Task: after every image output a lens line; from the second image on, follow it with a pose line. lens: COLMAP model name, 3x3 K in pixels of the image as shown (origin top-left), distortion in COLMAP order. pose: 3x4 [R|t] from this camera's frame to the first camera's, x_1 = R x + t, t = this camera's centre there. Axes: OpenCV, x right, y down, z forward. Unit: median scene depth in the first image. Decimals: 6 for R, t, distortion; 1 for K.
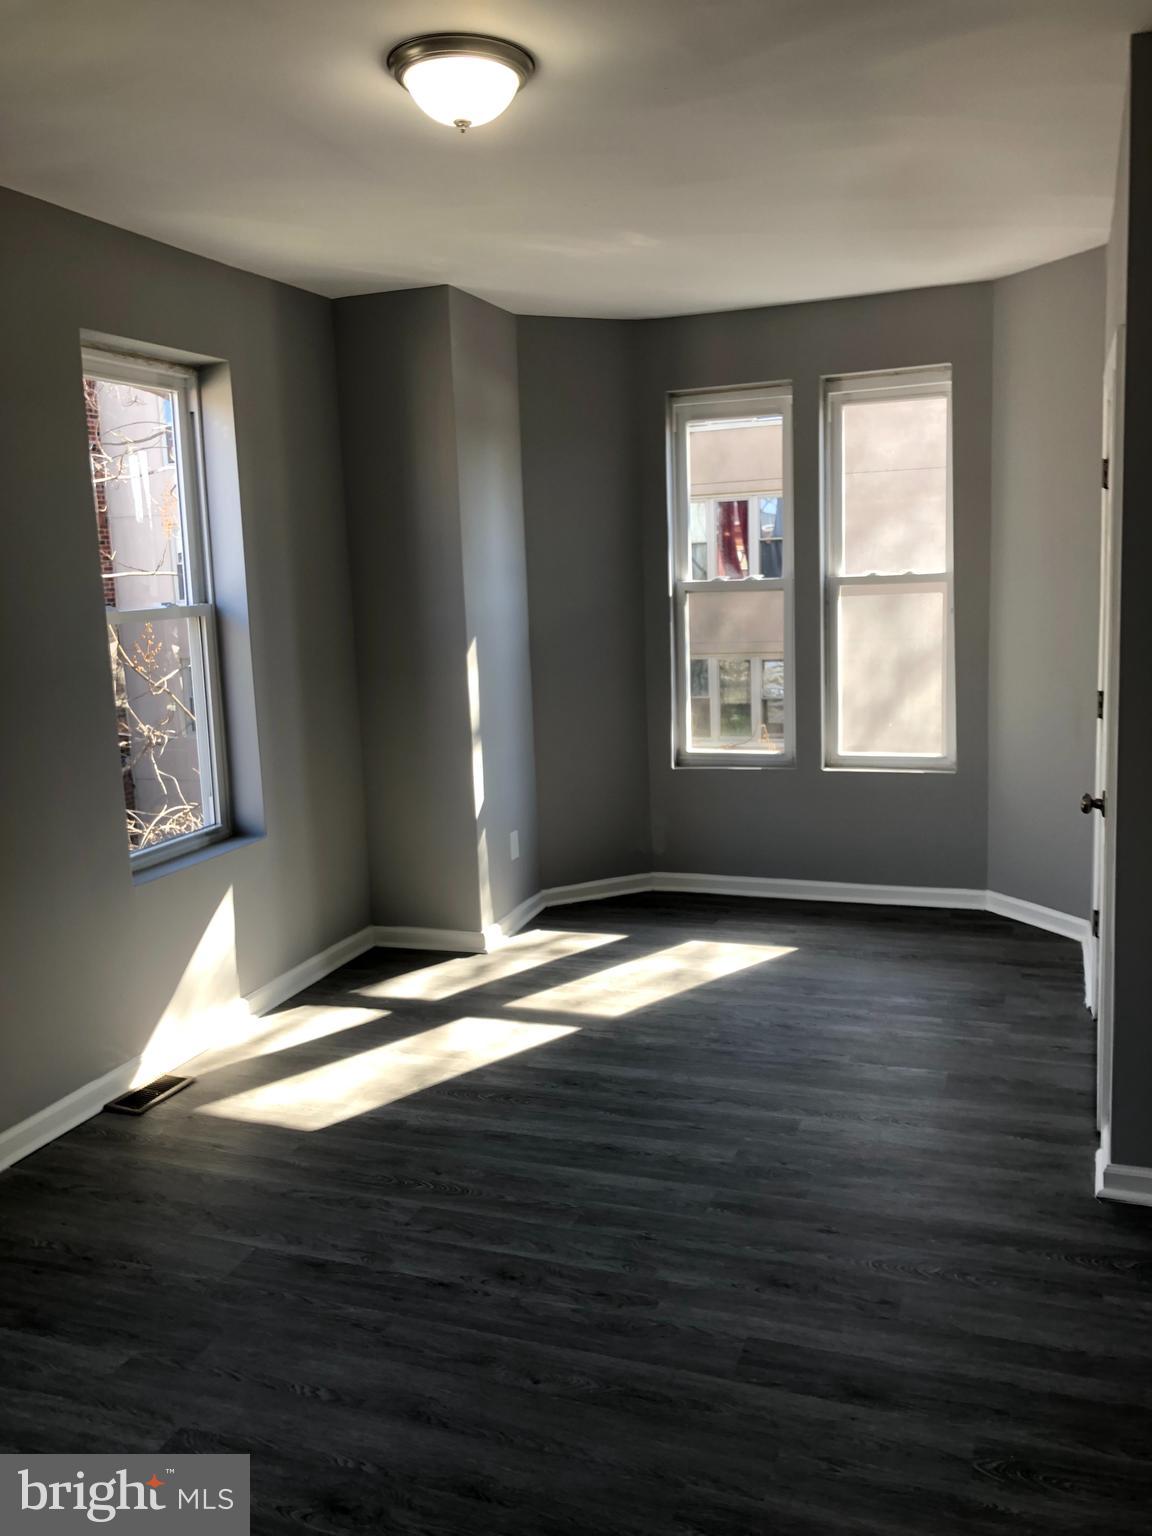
lens RADIAL K [[1240.2, 0, 578.6], [0, 1240.2, 768.0], [0, 0, 1]] dist [0.029252, -0.021819]
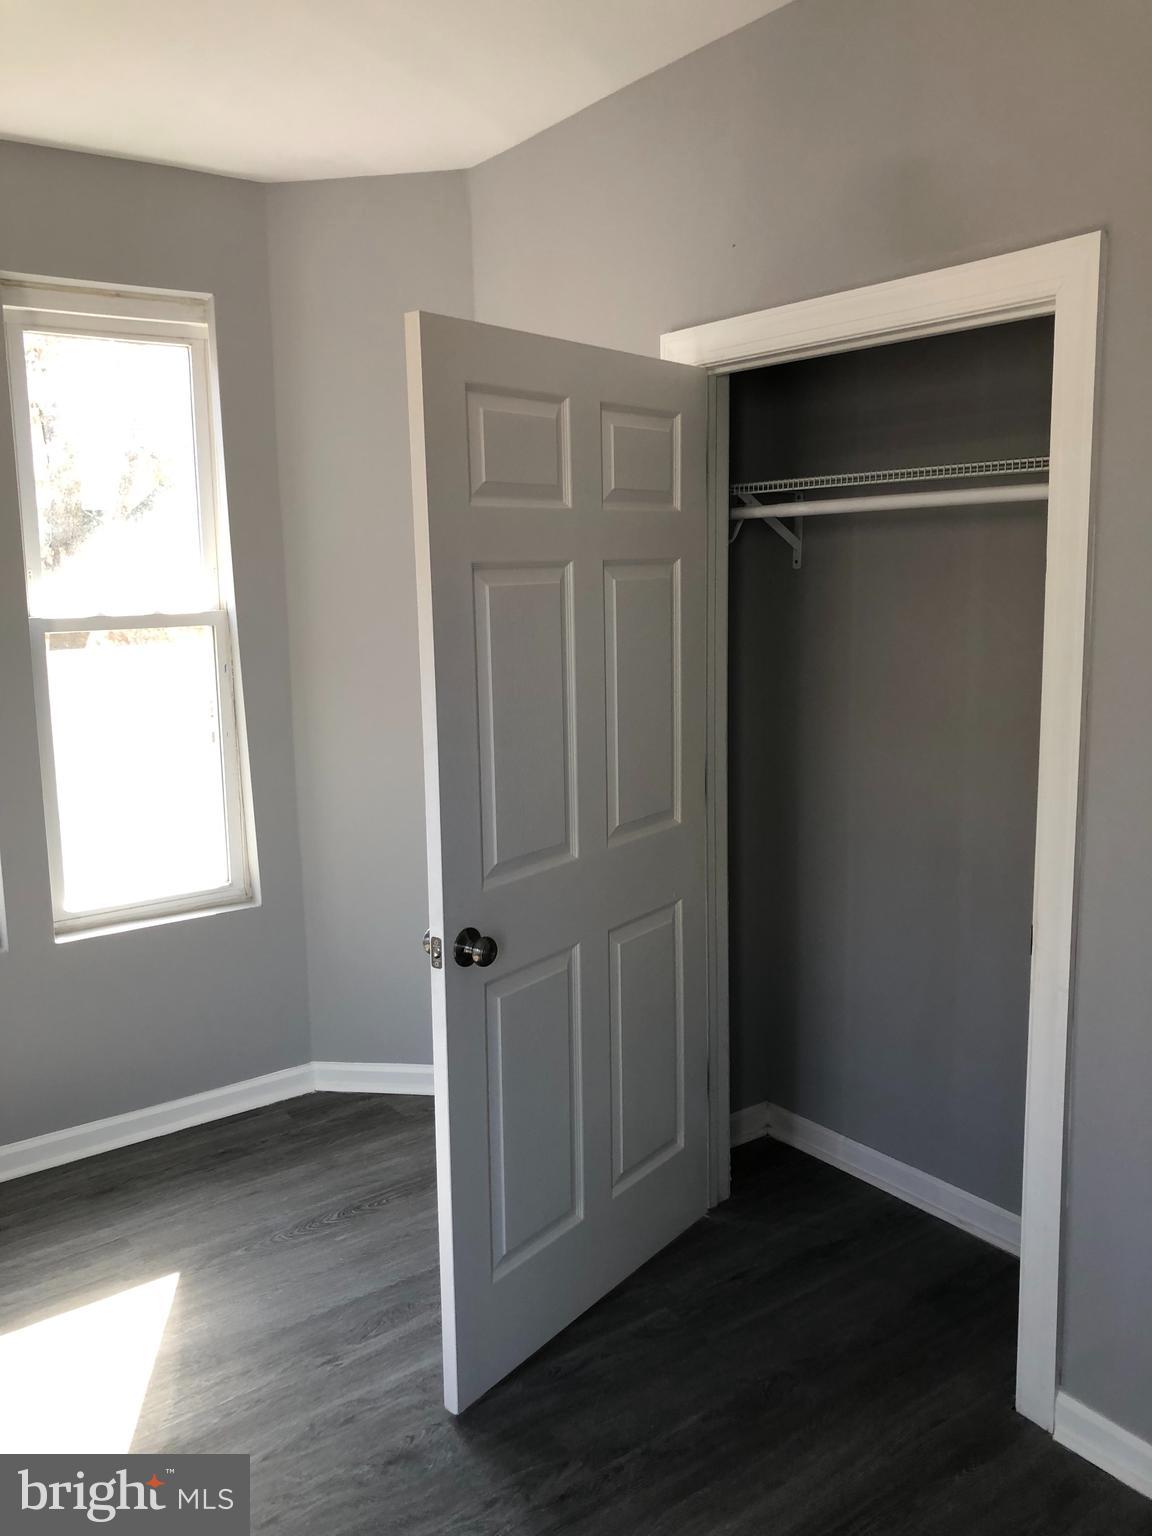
lens RADIAL K [[1240.2, 0, 576.6], [0, 1240.2, 767.9], [0, 0, 1]] dist [0.029252, -0.021819]
pose [[0.535267, -0.098961, 0.838866, -0.167026], [0.122806, 0.991679, 0.038627, -0.076241], [-0.835708, 0.082342, 0.542966, 0.478549]]
